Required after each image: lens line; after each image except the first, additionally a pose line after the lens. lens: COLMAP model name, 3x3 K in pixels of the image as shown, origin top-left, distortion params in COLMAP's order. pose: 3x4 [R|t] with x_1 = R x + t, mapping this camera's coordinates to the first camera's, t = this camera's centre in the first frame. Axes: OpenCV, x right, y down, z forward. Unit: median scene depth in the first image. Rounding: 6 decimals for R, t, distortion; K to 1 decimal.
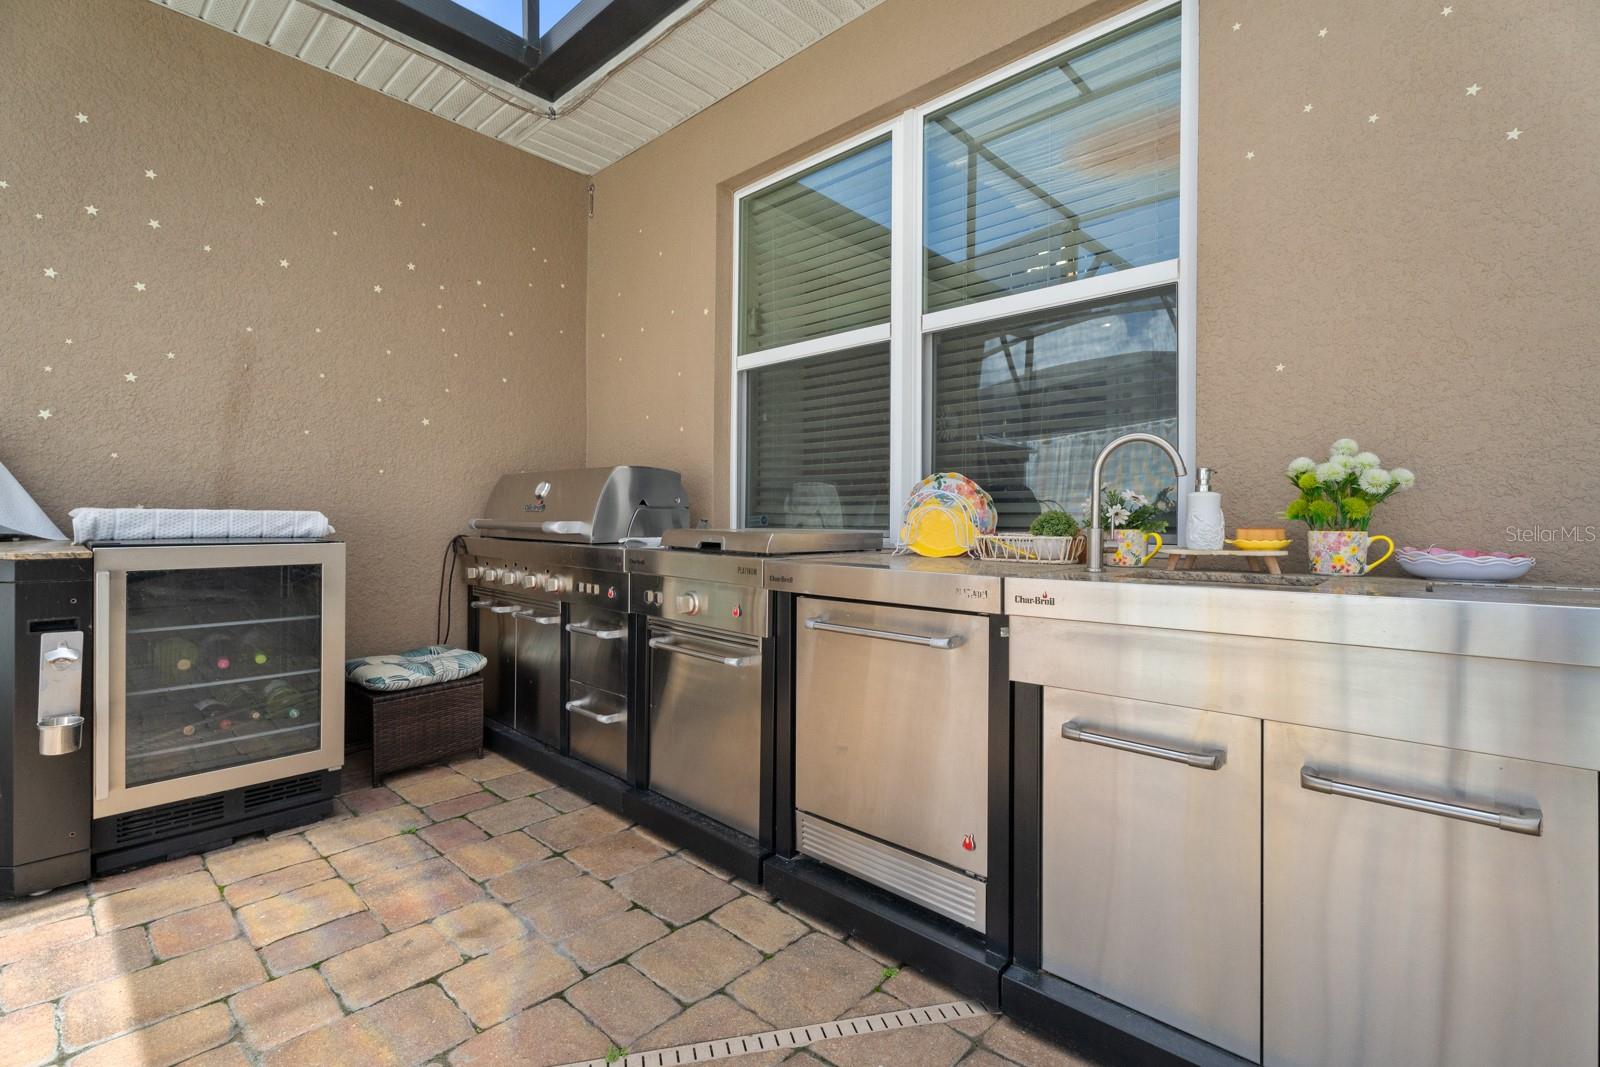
lens RADIAL K [[729.3, 0, 805.8], [0, 729.3, 520.3], [0, 0, 1]] dist [0.001118, 0.000994]
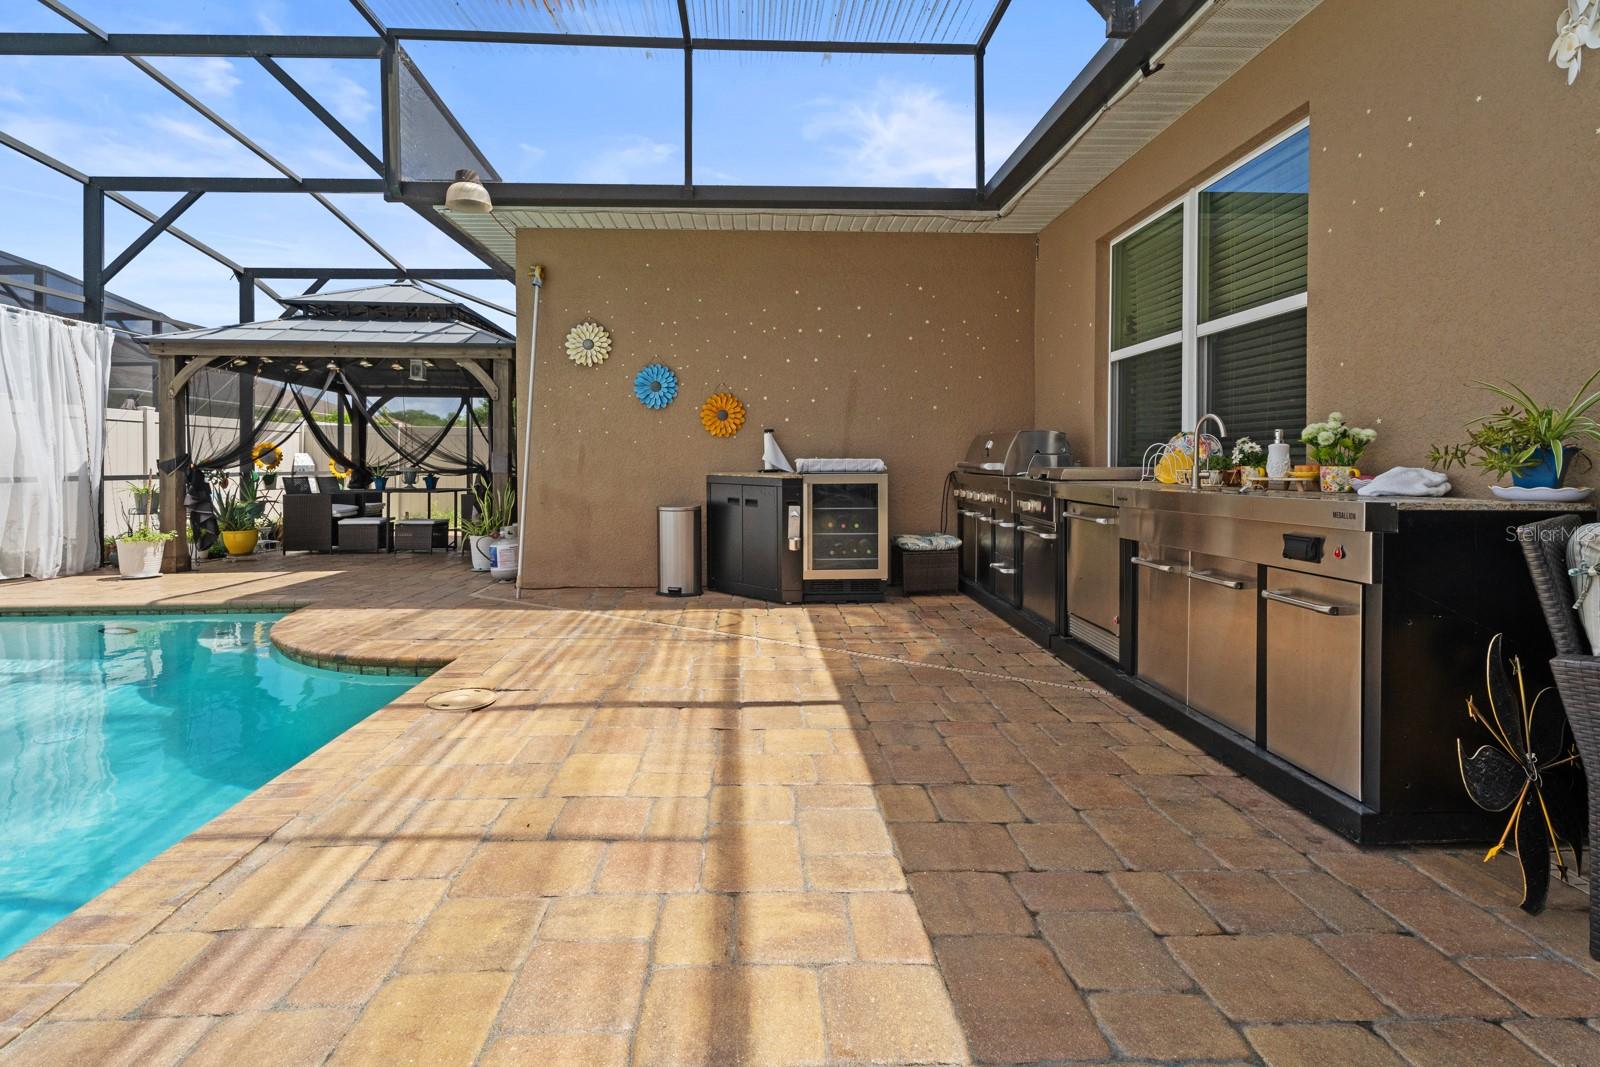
lens RADIAL K [[729.3, 0, 773.4], [0, 729.3, 472.8], [0, 0, 1]] dist [0.001118, 0.000994]
pose [[0.695365, 0.004239, -0.718644, 0.630335], [0.004278, 0.999940, 0.010038, 0.005561], [0.718644, -0.010055, 0.695305, -0.678299]]
